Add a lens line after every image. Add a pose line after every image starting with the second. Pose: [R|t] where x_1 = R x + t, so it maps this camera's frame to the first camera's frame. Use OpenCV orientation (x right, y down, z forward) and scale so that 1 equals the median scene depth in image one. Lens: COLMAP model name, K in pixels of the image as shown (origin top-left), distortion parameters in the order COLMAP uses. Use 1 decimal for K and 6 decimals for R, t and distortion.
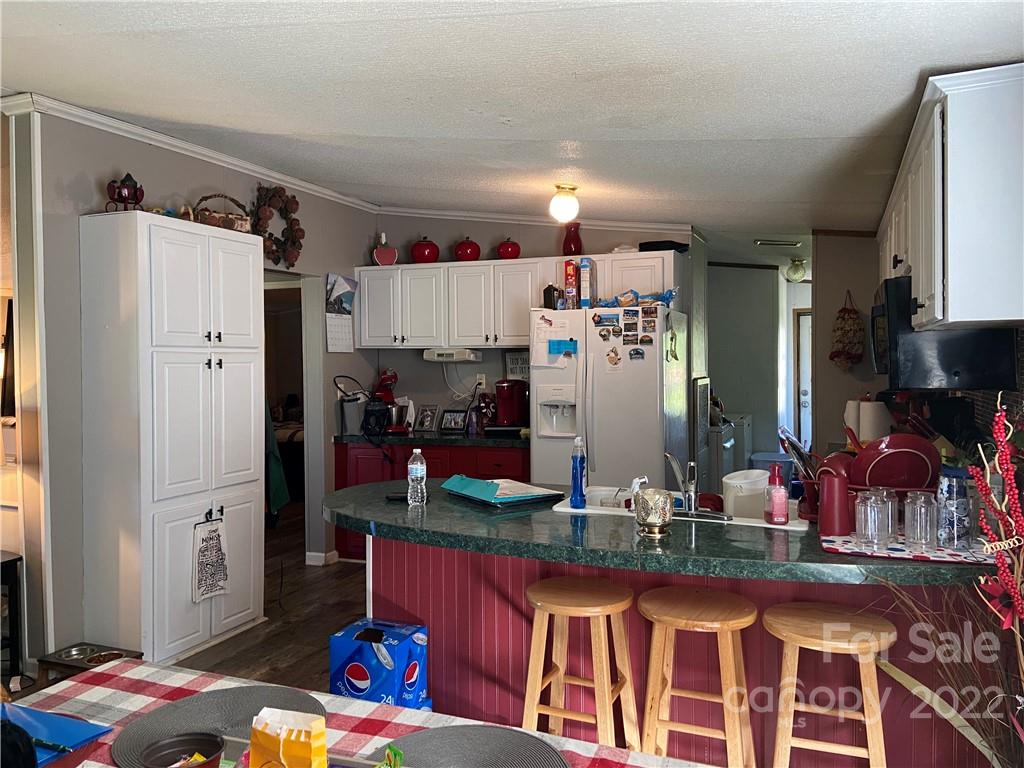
lens RADIAL K [[771.2, 0, 522.9], [0, 771.2, 373.7], [0, 0, 1]] dist [0.103450, -0.132613]
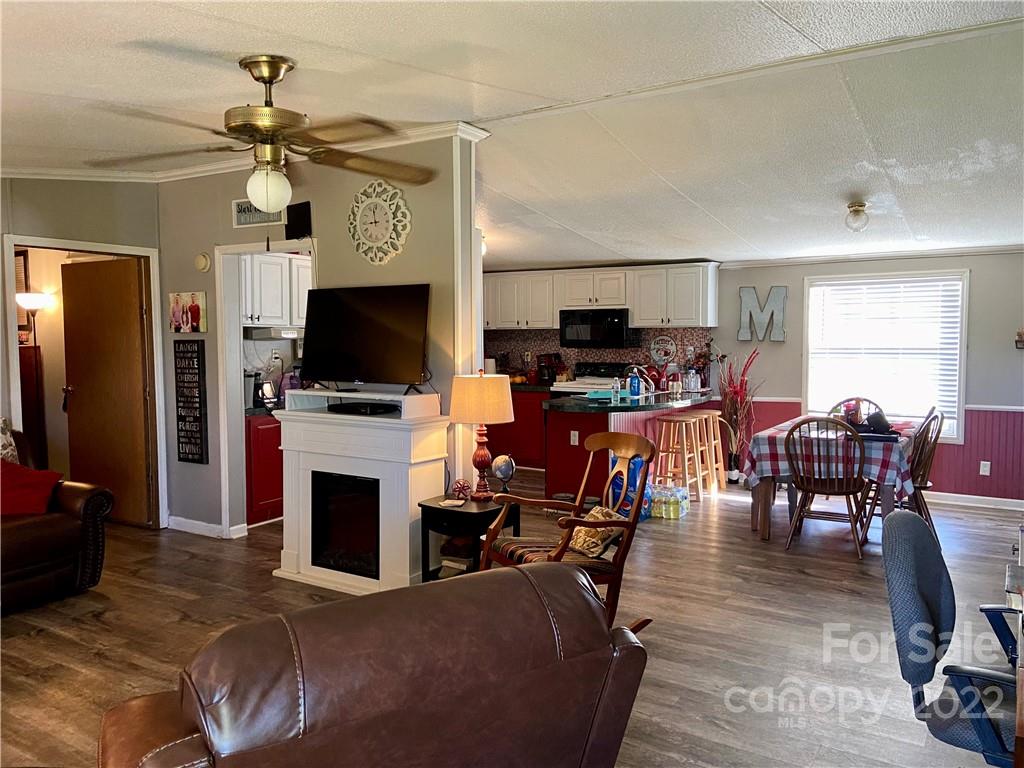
lens RADIAL K [[771.2, 0, 513.4], [0, 771.2, 379.8], [0, 0, 1]] dist [0.103450, -0.132613]
pose [[0.171602, -0.048346, 0.983979, -1.504193], [0.018539, 0.998777, 0.045840, -0.001235], [-0.984992, 0.010376, 0.172288, 0.583942]]
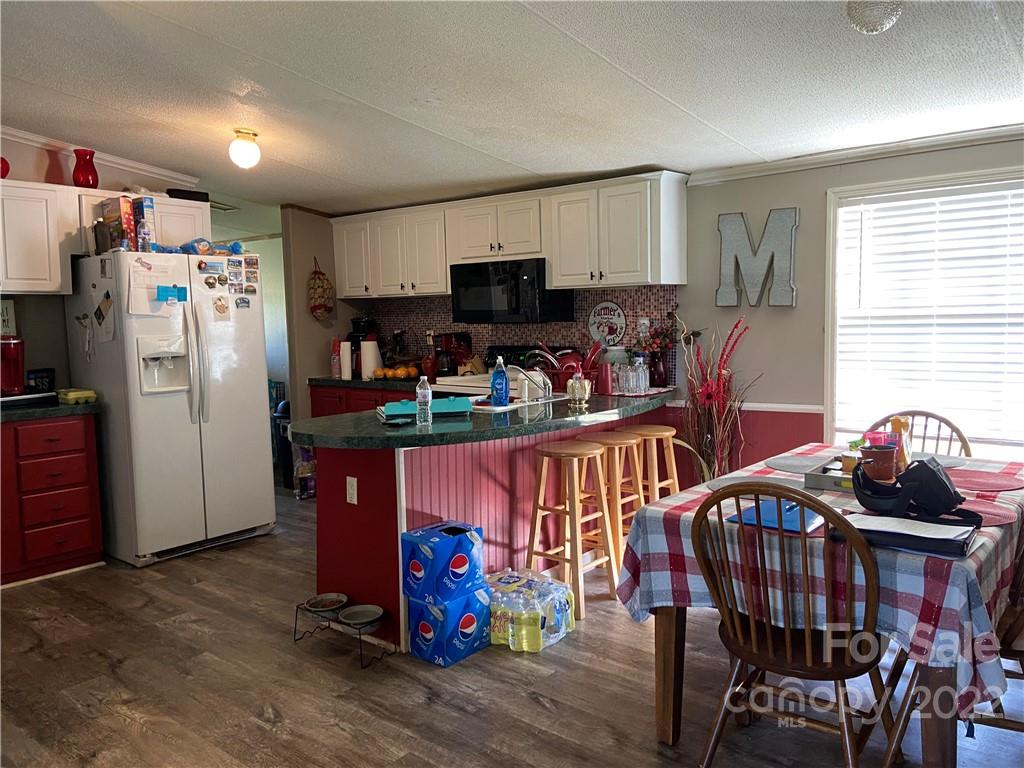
lens RADIAL K [[771.2, 0, 522.5], [0, 771.2, 375.3], [0, 0, 1]] dist [0.103450, -0.132613]
pose [[0.293650, -0.068998, 0.953420, -0.753022], [0.031774, 0.997545, 0.062406, 0.018489], [-0.955385, 0.011968, 0.295122, 0.329990]]
